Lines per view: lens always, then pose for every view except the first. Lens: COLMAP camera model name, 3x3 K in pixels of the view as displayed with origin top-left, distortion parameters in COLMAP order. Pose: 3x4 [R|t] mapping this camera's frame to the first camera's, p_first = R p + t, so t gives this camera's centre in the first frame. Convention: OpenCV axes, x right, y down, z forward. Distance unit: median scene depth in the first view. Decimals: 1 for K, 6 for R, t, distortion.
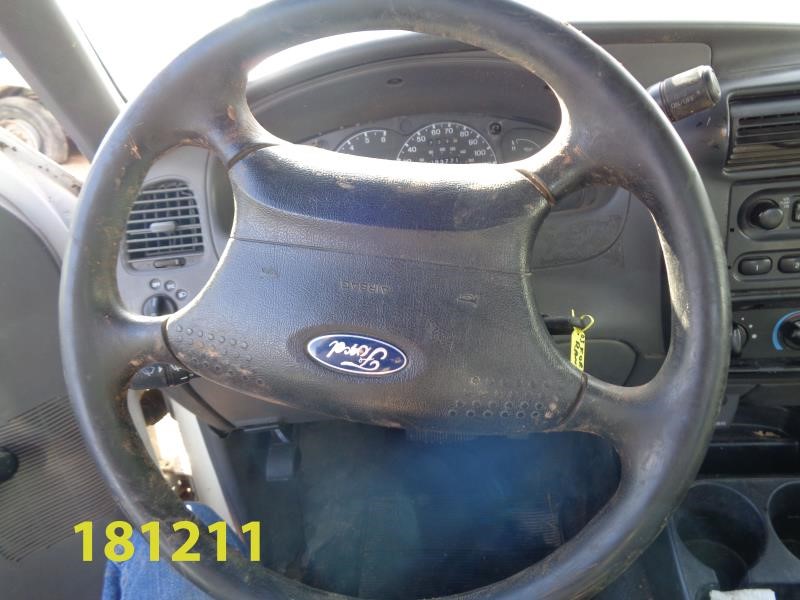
lens RADIAL K [[587.7, 0, 400.0], [0, 587.7, 300.0], [0, 0, 1]] dist [-0.030070, 0.008528]
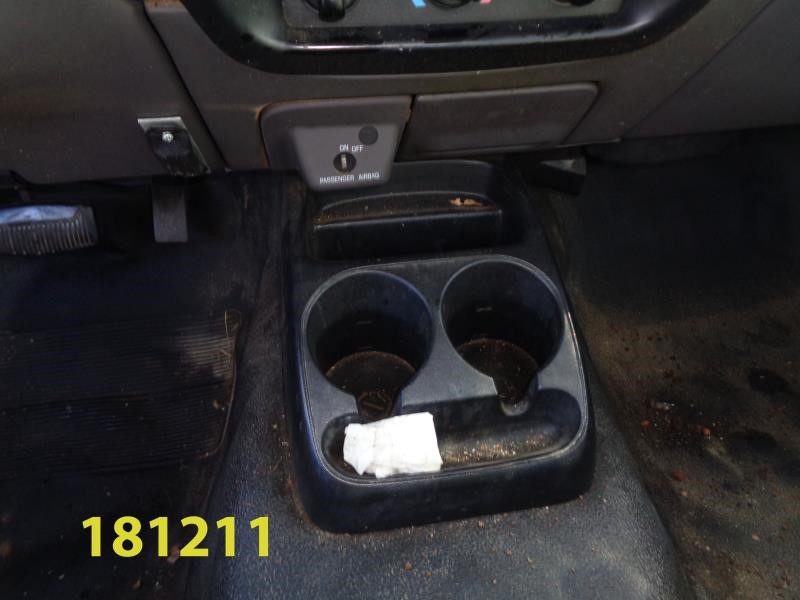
lens RADIAL K [[587.7, 0, 400.0], [0, 587.7, 300.0], [0, 0, 1]] dist [-0.030070, 0.008528]
pose [[0.957835, -0.090522, 0.272686, 0.391712], [0.012272, 0.961096, 0.275941, 0.164945], [-0.287056, -0.260959, 0.921683, 0.369335]]
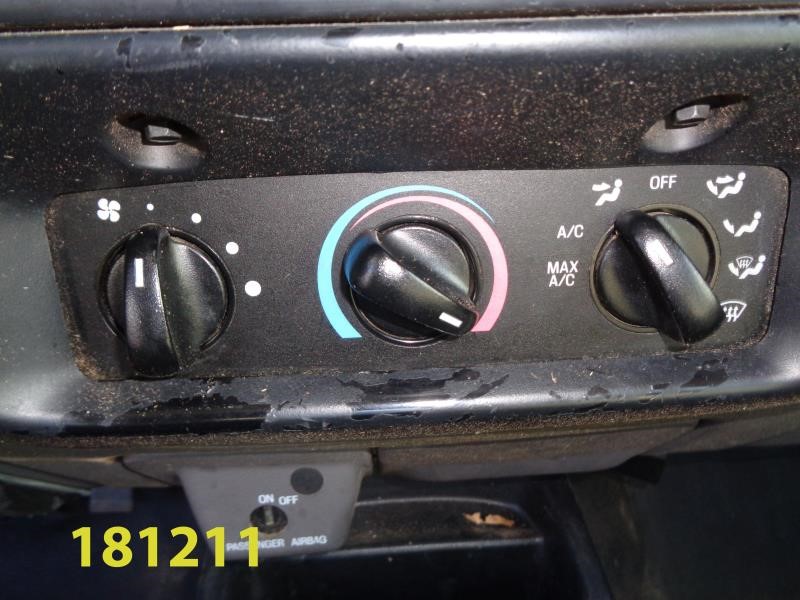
lens RADIAL K [[587.7, 0, 400.0], [0, 587.7, 300.0], [0, 0, 1]] dist [-0.030070, 0.008528]
pose [[0.980376, 0.004750, 0.197081, 0.524350], [-0.004796, 0.999988, -0.000249, 0.057083], [-0.197080, -0.000701, 0.980387, 0.611429]]
